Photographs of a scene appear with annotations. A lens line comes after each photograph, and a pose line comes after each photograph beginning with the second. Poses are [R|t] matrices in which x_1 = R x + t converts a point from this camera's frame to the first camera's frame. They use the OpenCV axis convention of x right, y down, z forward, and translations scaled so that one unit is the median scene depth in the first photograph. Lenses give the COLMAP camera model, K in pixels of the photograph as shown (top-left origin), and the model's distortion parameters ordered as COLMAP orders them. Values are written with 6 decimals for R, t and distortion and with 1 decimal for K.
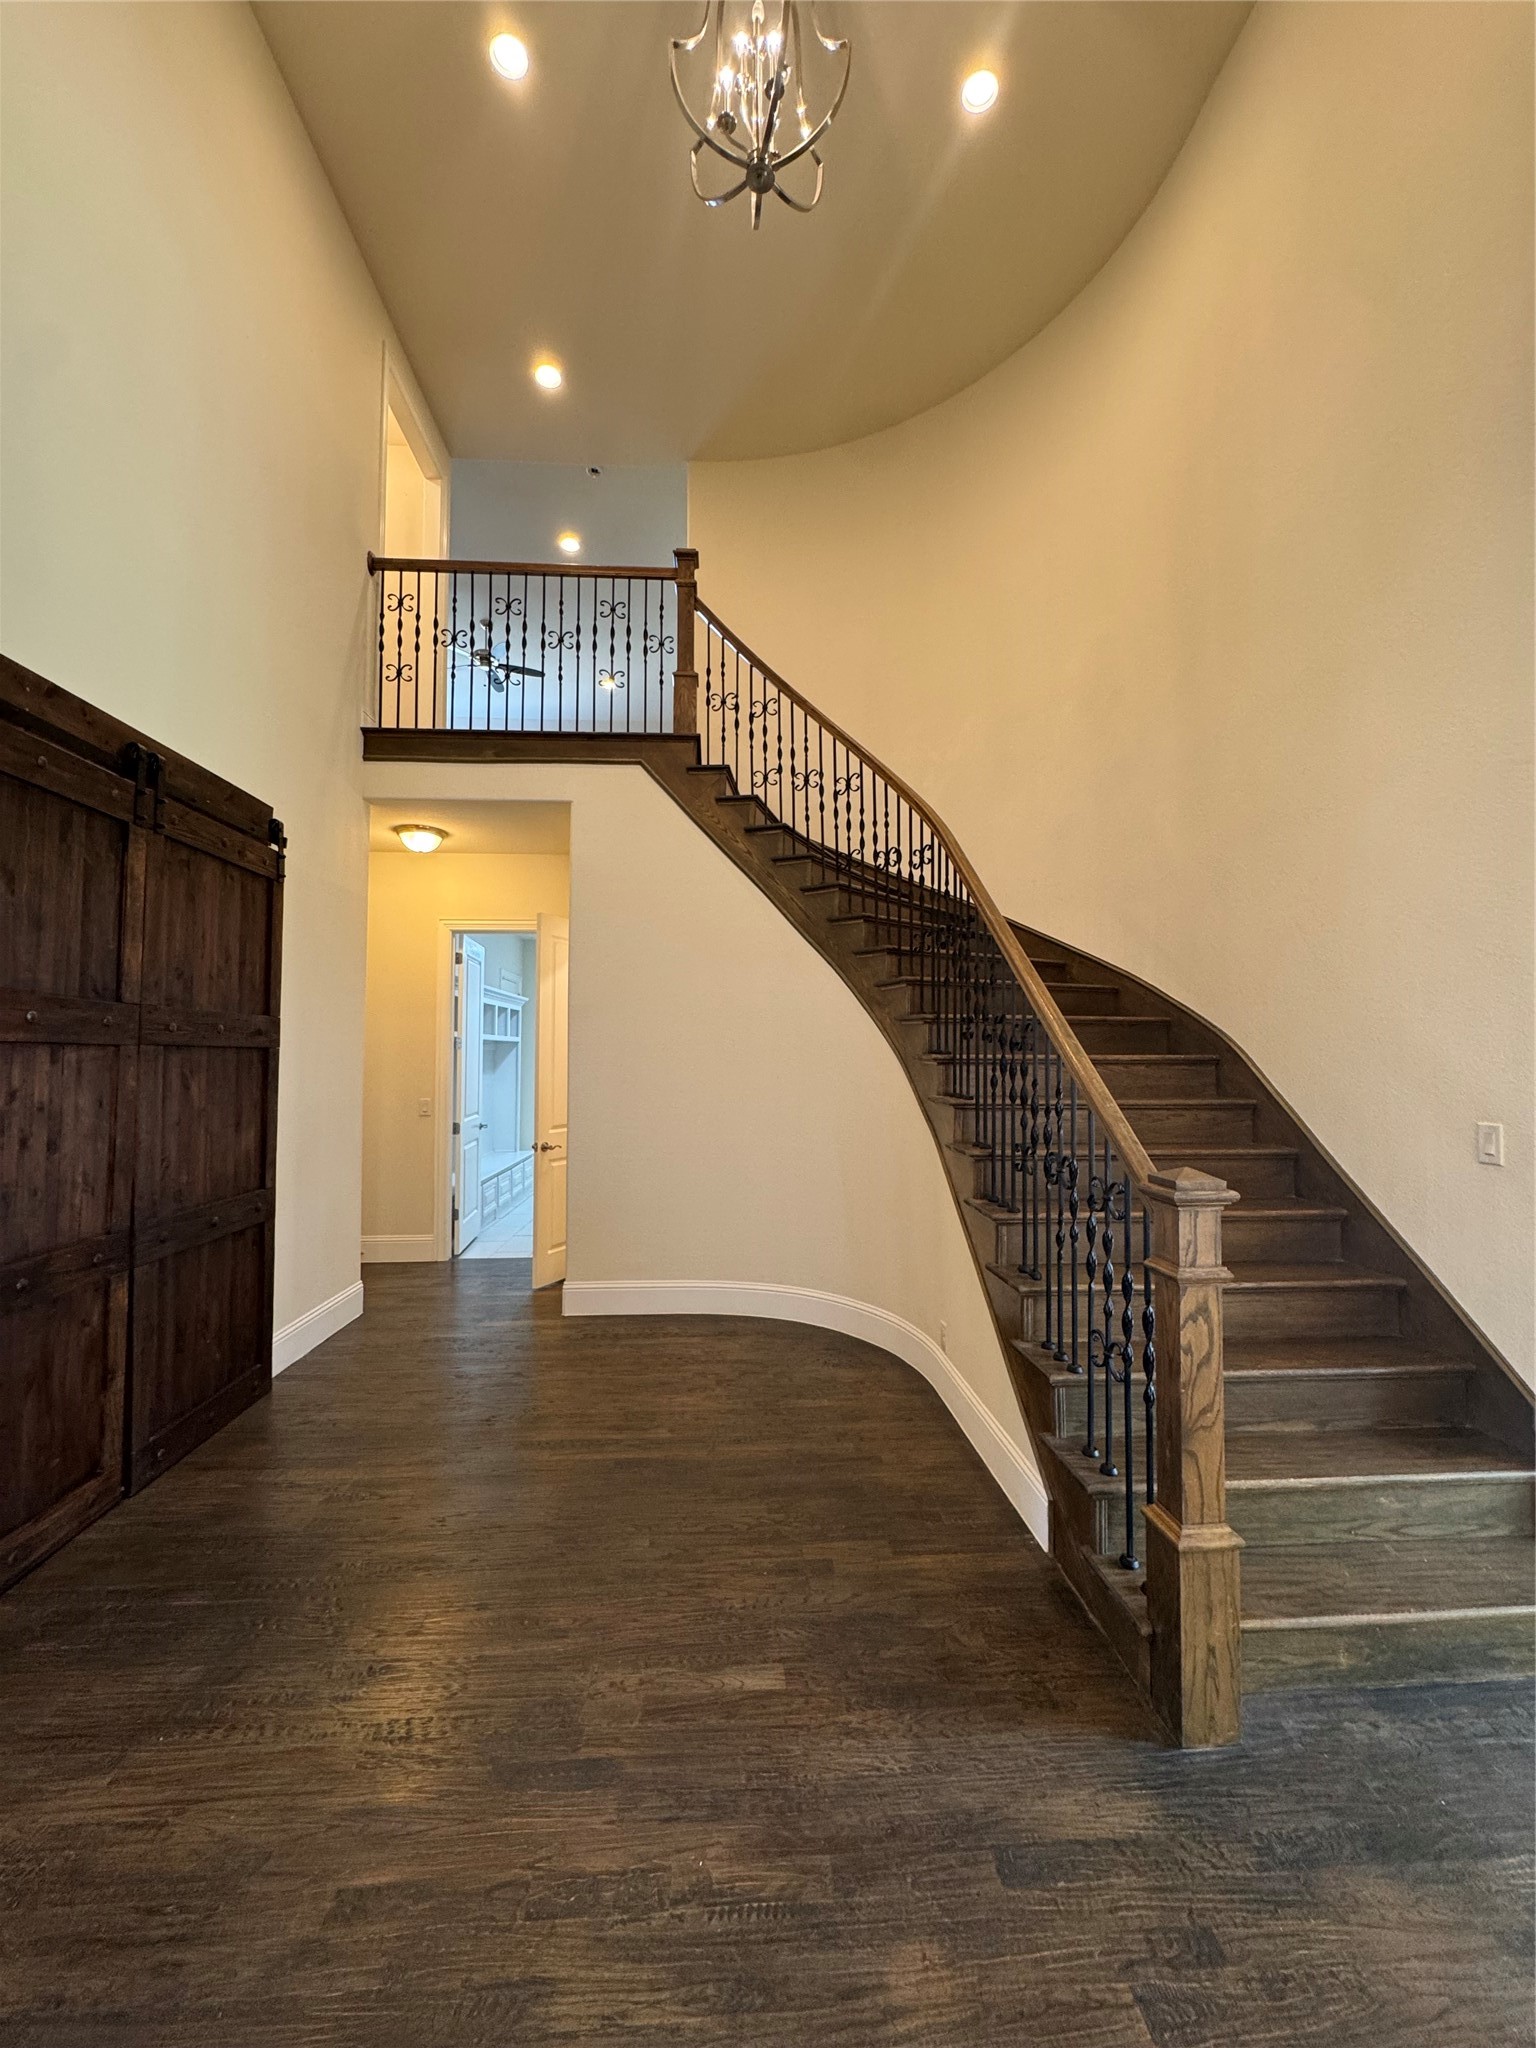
lens RADIAL K [[819.1, 0, 774.3], [0, 819.1, 1024.8], [0, 0, 1]] dist [-0.006715, 0.000079]
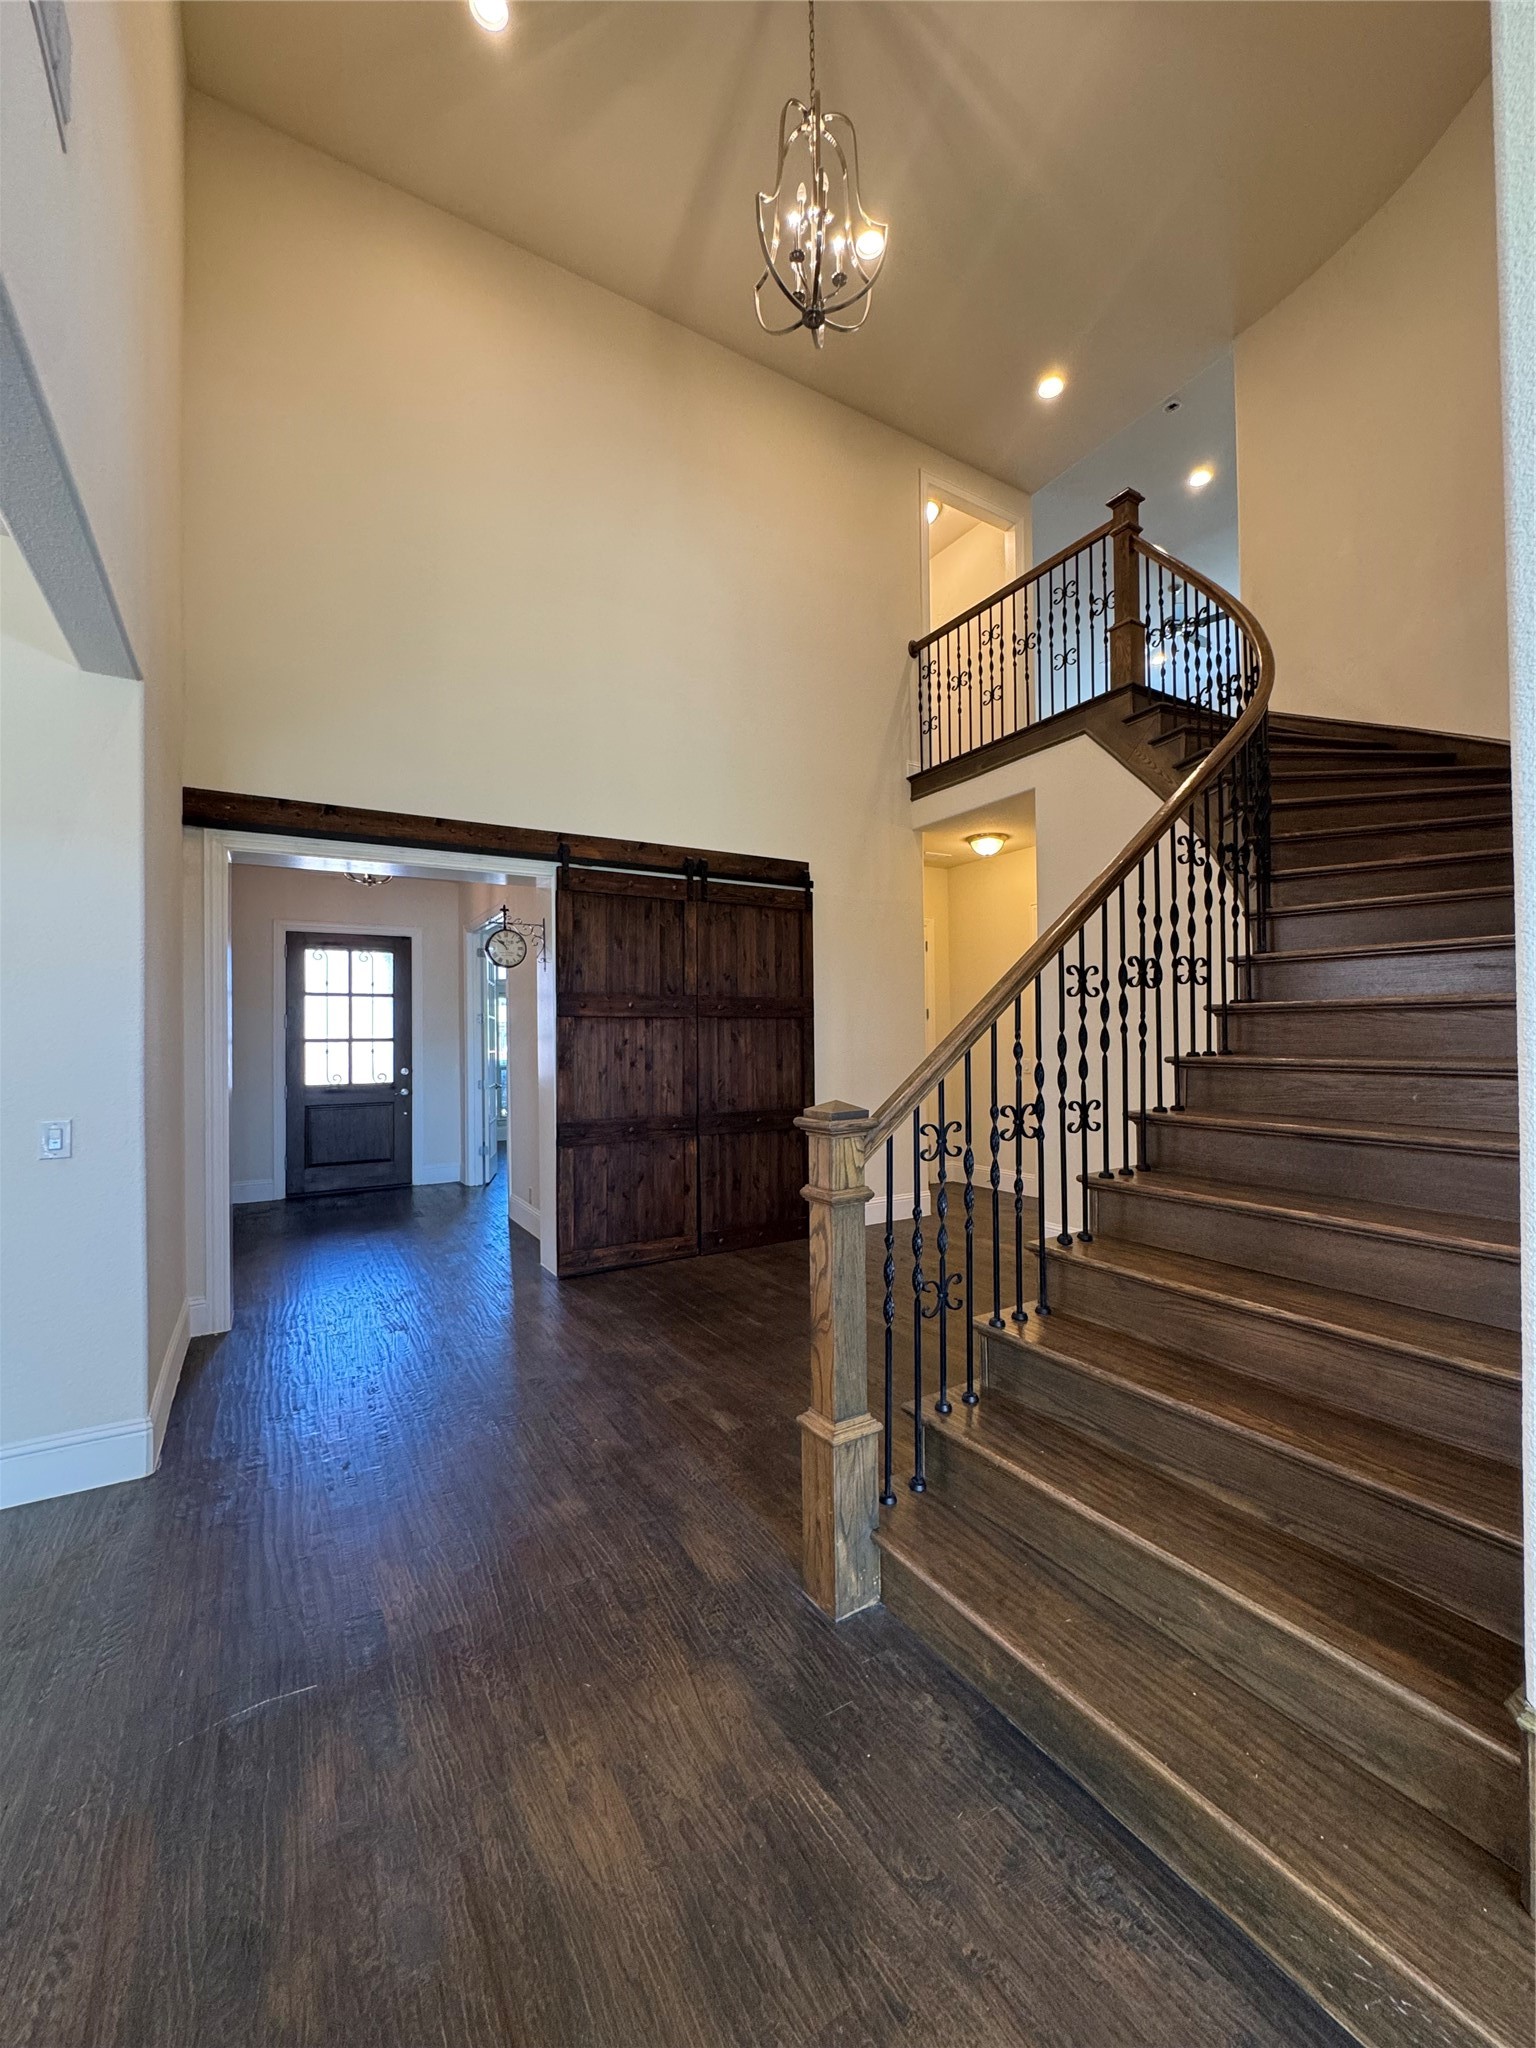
lens RADIAL K [[819.1, 0, 774.3], [0, 819.1, 1024.8], [0, 0, 1]] dist [-0.006715, 0.000079]
pose [[0.463460, -0.018400, -0.885927, 0.901241], [0.047098, 0.998883, 0.003893, 0.039876], [0.884865, -0.043530, 0.463809, 0.264017]]
